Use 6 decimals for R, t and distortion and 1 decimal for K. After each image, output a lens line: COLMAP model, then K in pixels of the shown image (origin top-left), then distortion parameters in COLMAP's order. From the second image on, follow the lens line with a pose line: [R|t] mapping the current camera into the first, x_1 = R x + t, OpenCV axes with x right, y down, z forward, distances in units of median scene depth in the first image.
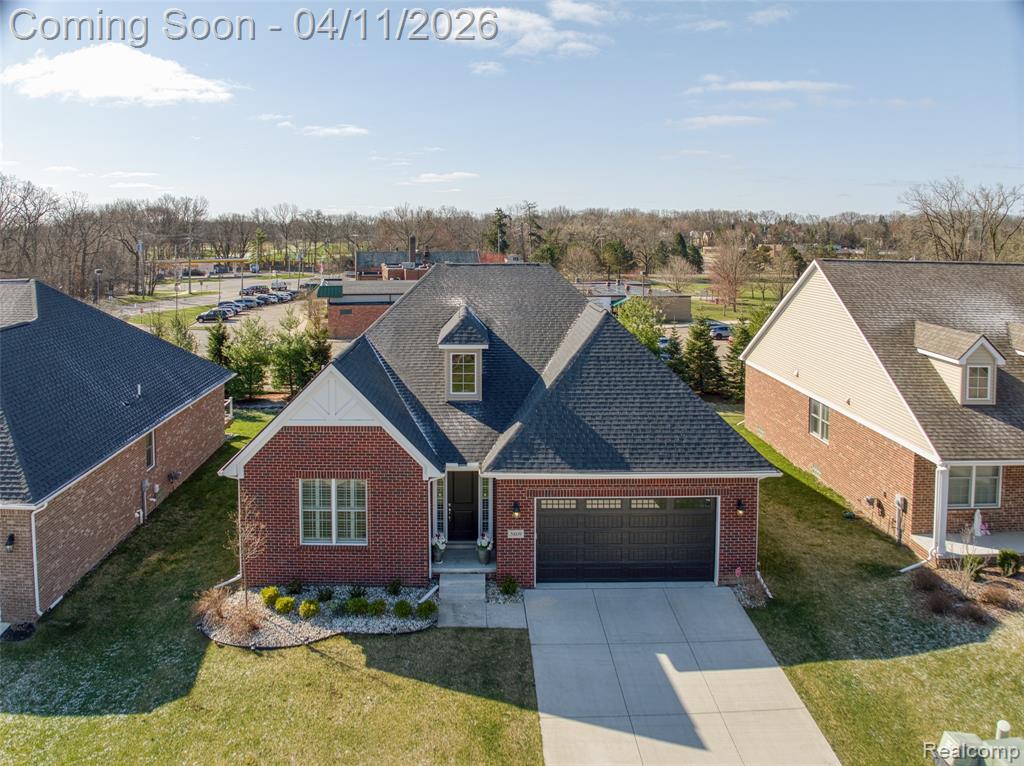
lens RADIAL K [[792.8, 0, 494.8], [0, 792.8, 337.4], [0, 0, 1]] dist [-0.129060, 0.028611]
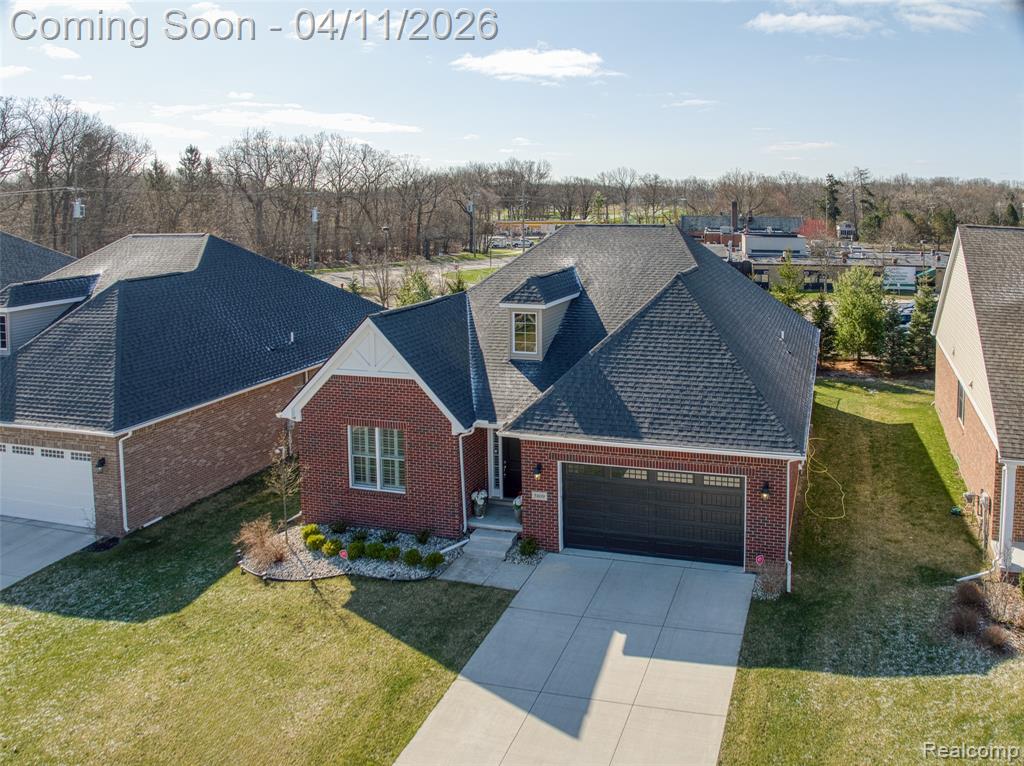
lens RADIAL K [[781.9, 0, 700.3], [0, 781.9, 335.1], [0, 0, 1]] dist [-0.120582, 0.028942]
pose [[0.981153, 0.042916, -0.188404, 0.405614], [-0.035032, 0.998374, 0.044977, -0.003361], [0.190028, -0.037530, 0.981061, 0.090141]]
